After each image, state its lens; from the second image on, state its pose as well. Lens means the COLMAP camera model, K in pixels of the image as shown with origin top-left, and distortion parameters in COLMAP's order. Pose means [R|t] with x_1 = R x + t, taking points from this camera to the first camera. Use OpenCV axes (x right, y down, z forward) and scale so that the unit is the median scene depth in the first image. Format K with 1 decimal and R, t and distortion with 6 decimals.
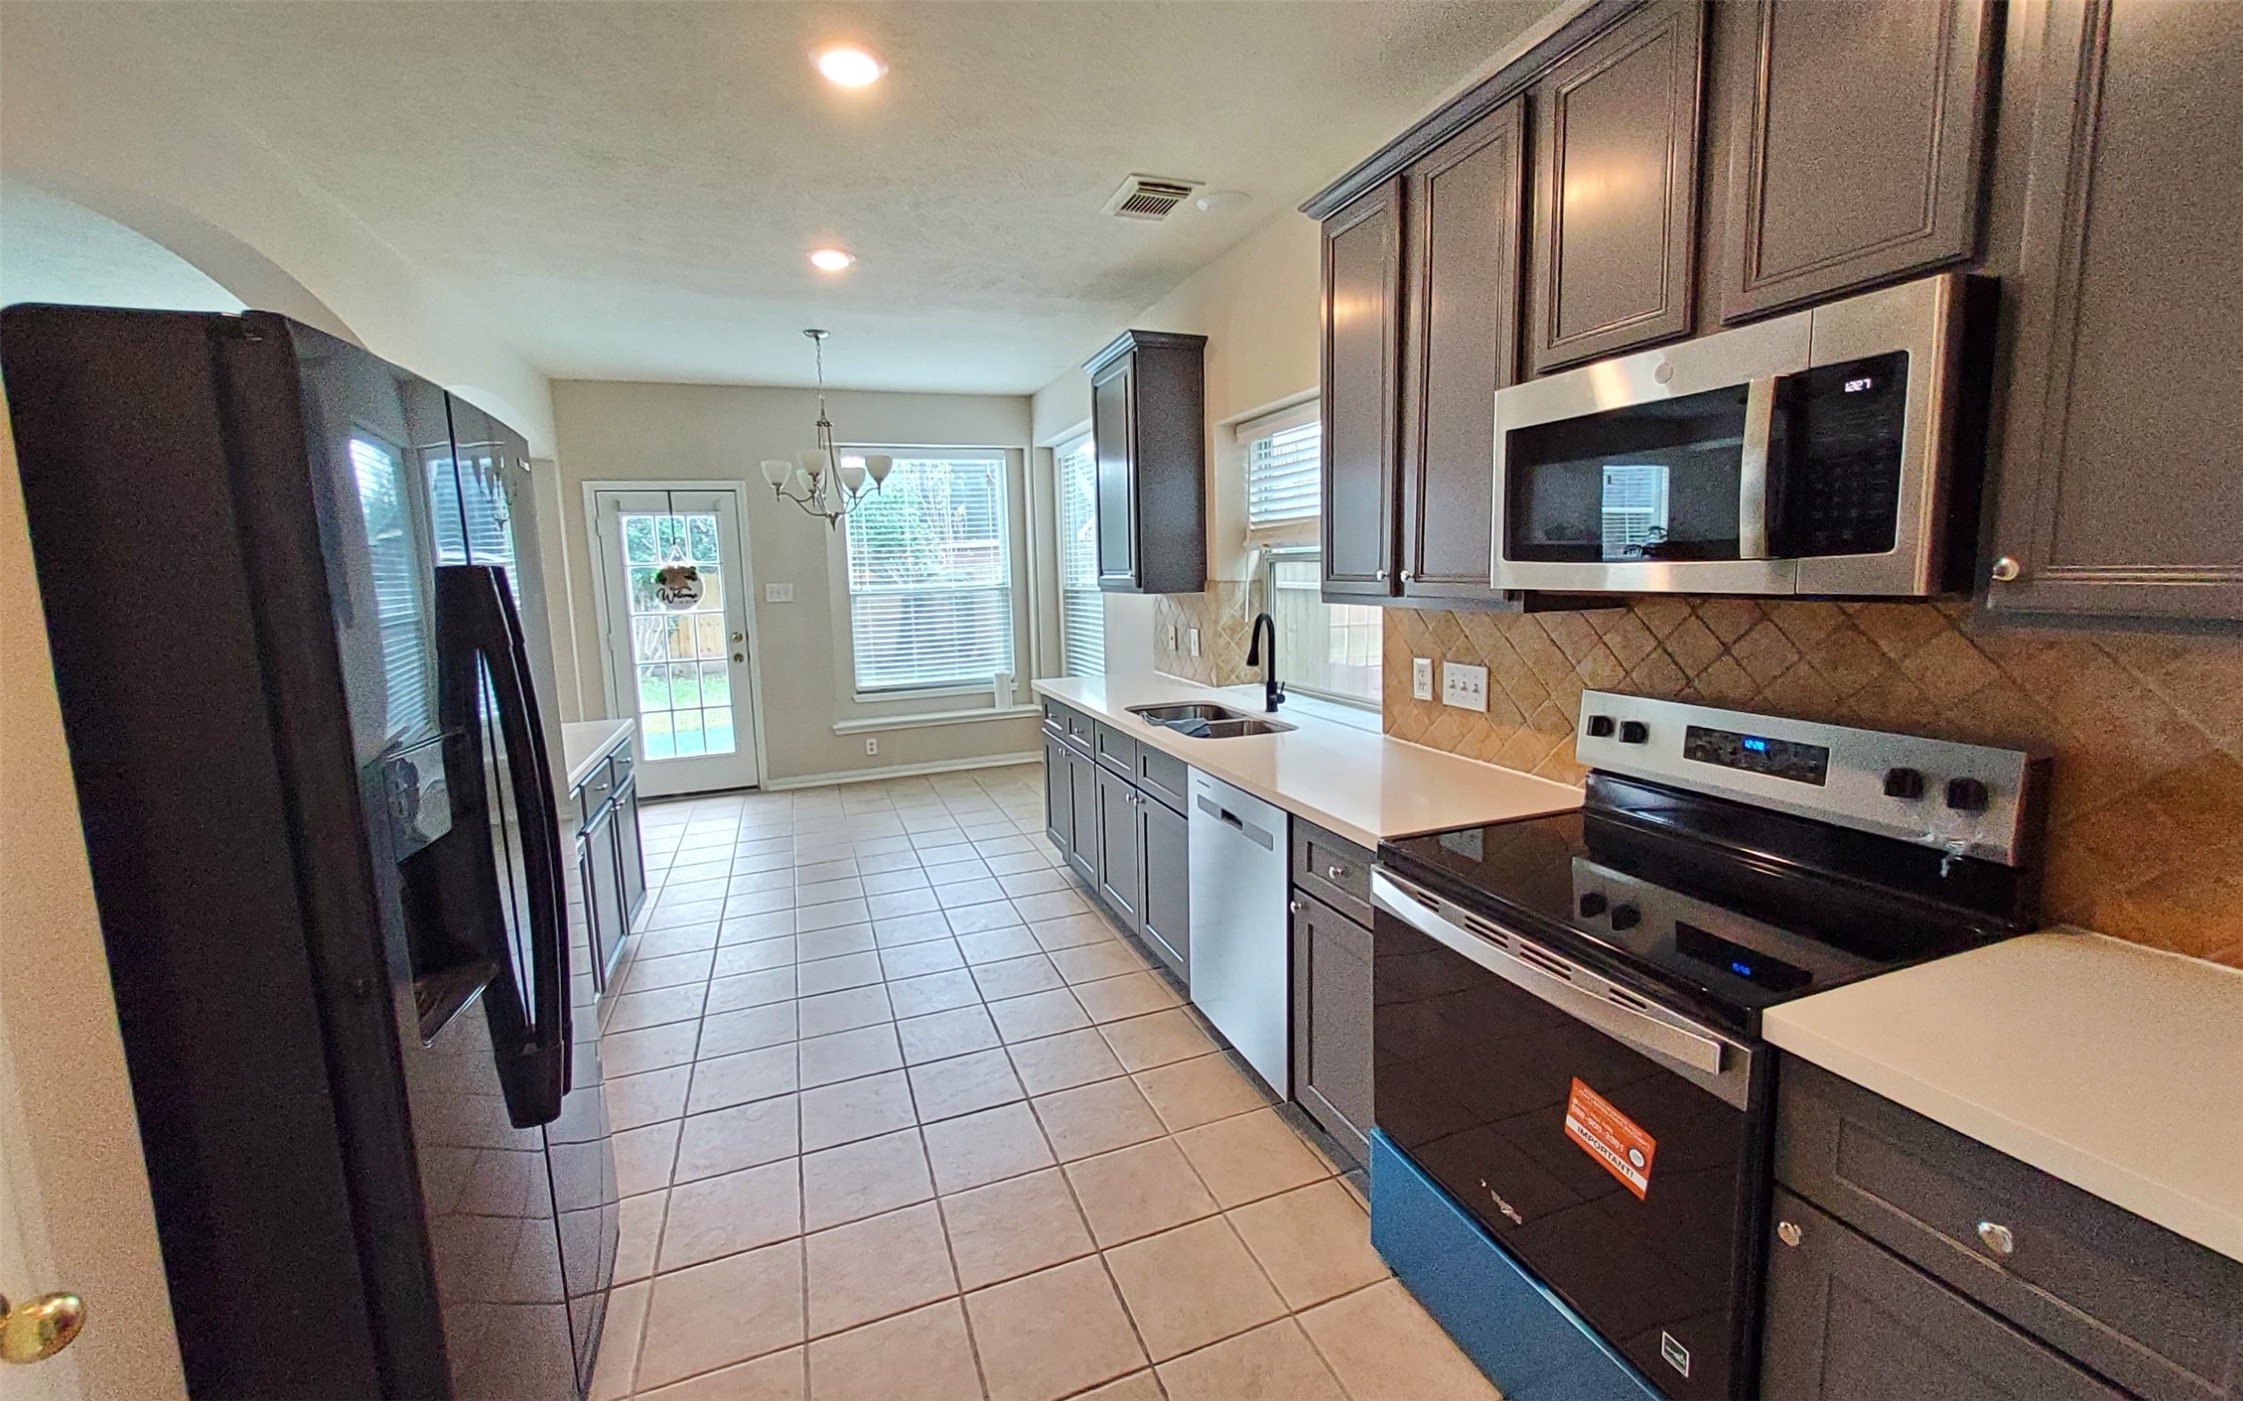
lens RADIAL K [[892.0, 0, 1129.0], [0, 892.0, 691.3], [0, 0, 1]] dist [-0.001641, -0.000394]
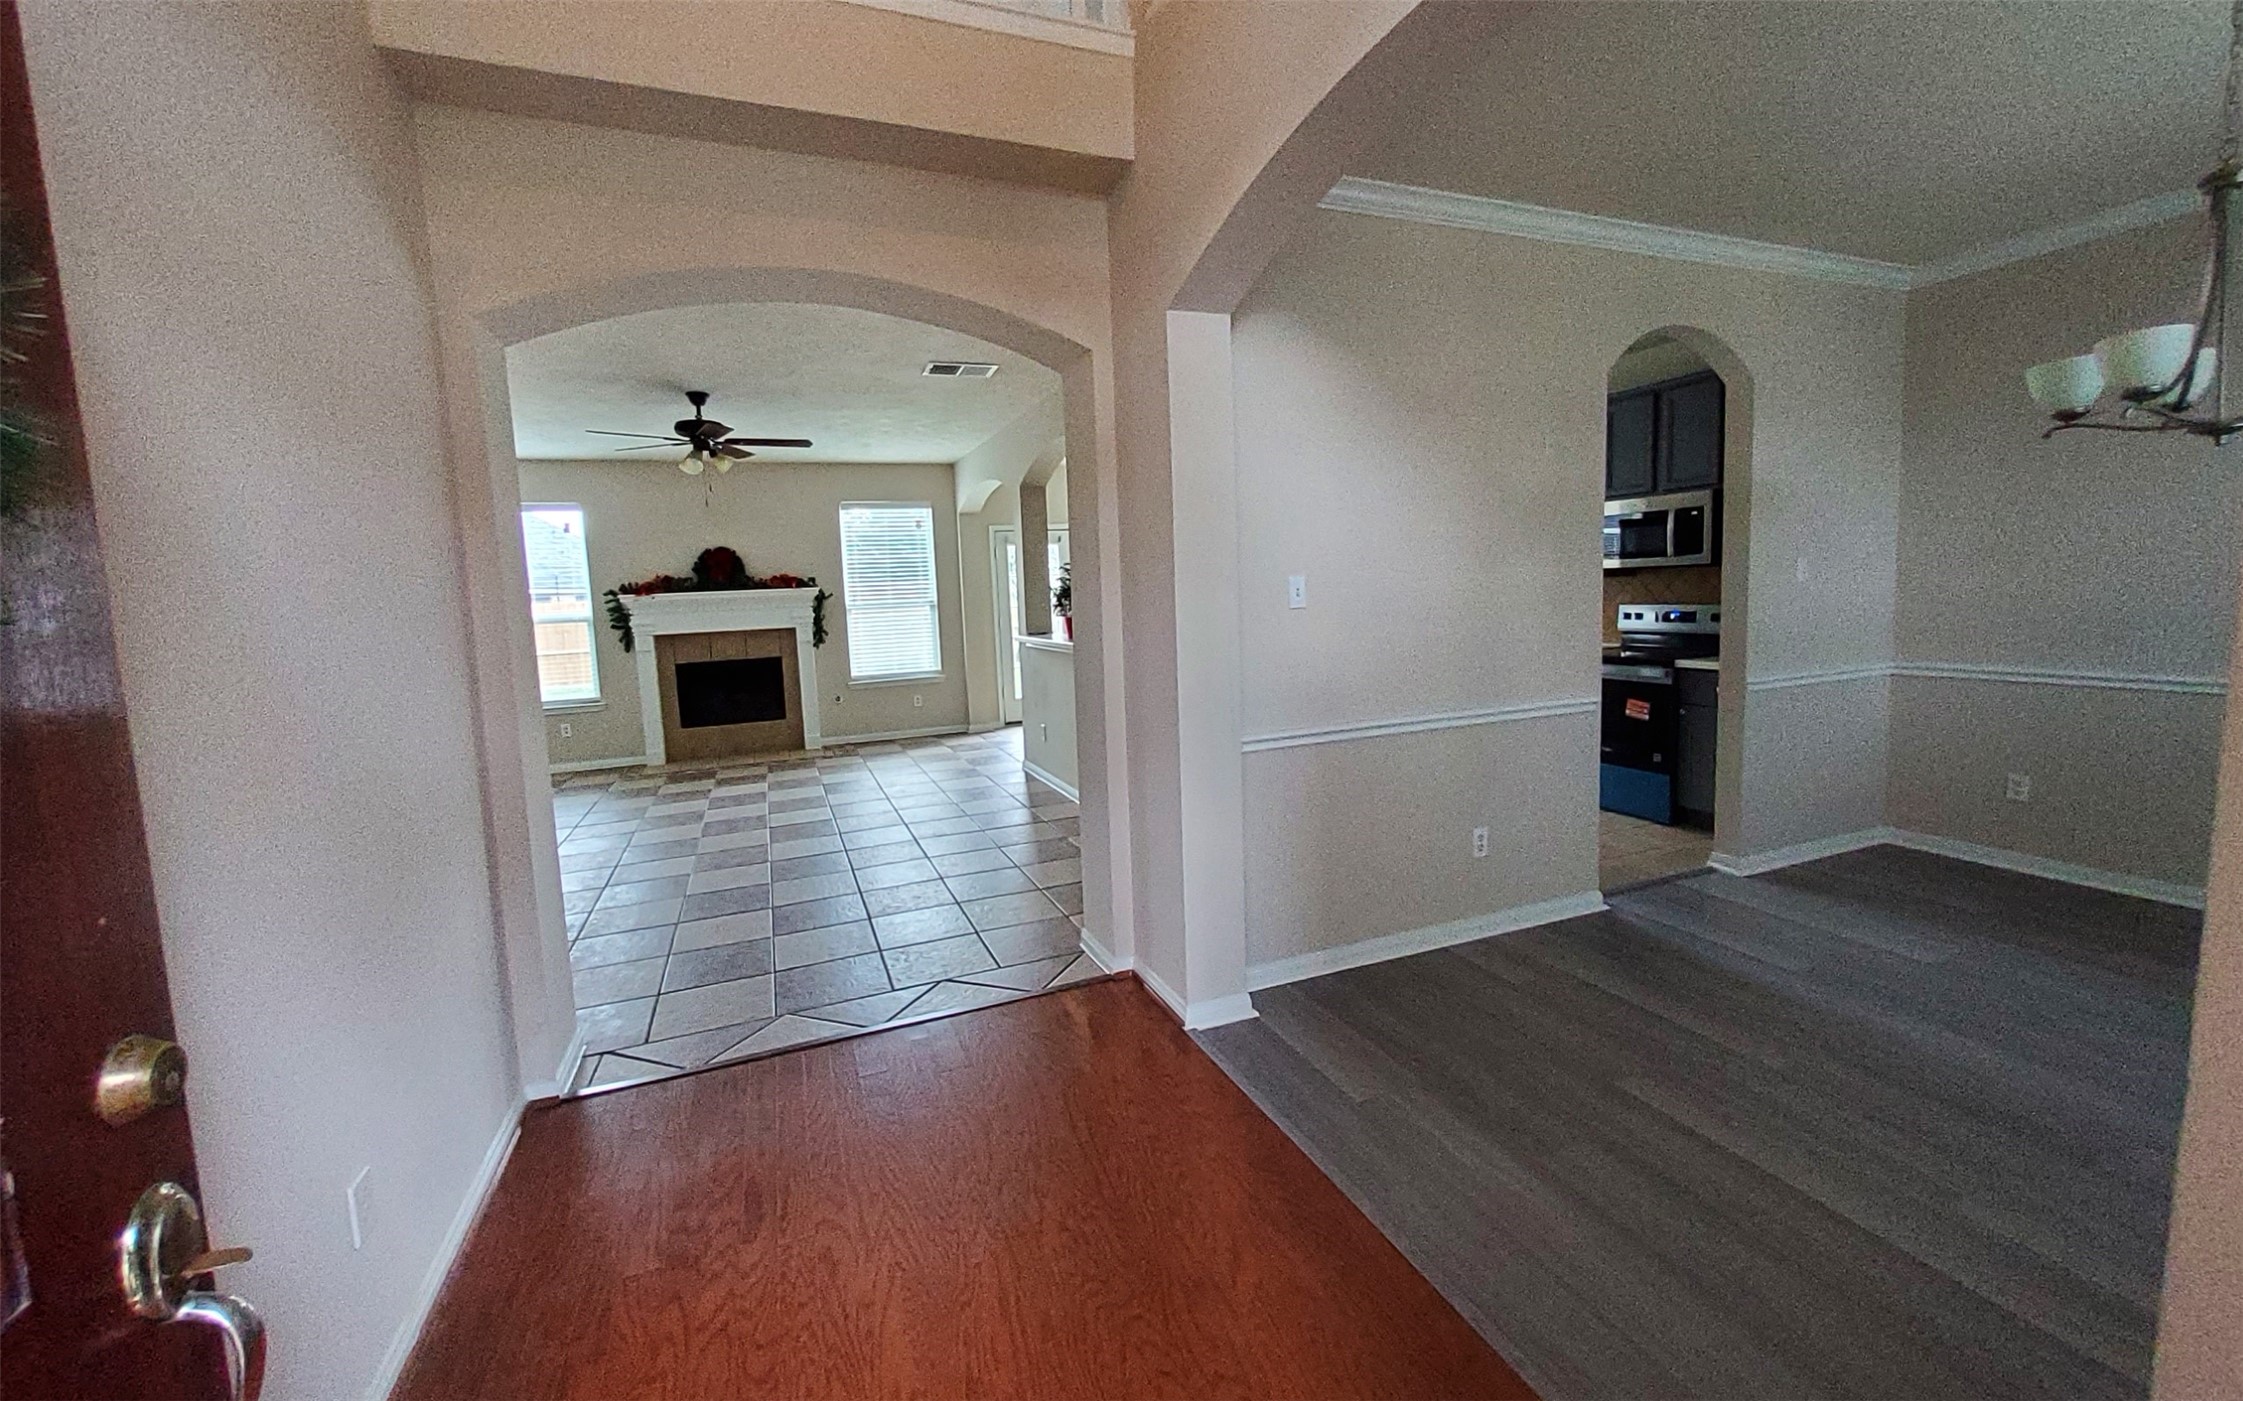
lens RADIAL K [[892.0, 0, 1117.2], [0, 892.0, 691.2], [0, 0, 1]] dist [-0.001641, -0.000394]
pose [[0.999855, -0.015280, 0.007496, -1.634219], [0.015451, 0.999609, -0.023302, 0.460813], [-0.007137, 0.023415, 0.999700, -2.664105]]
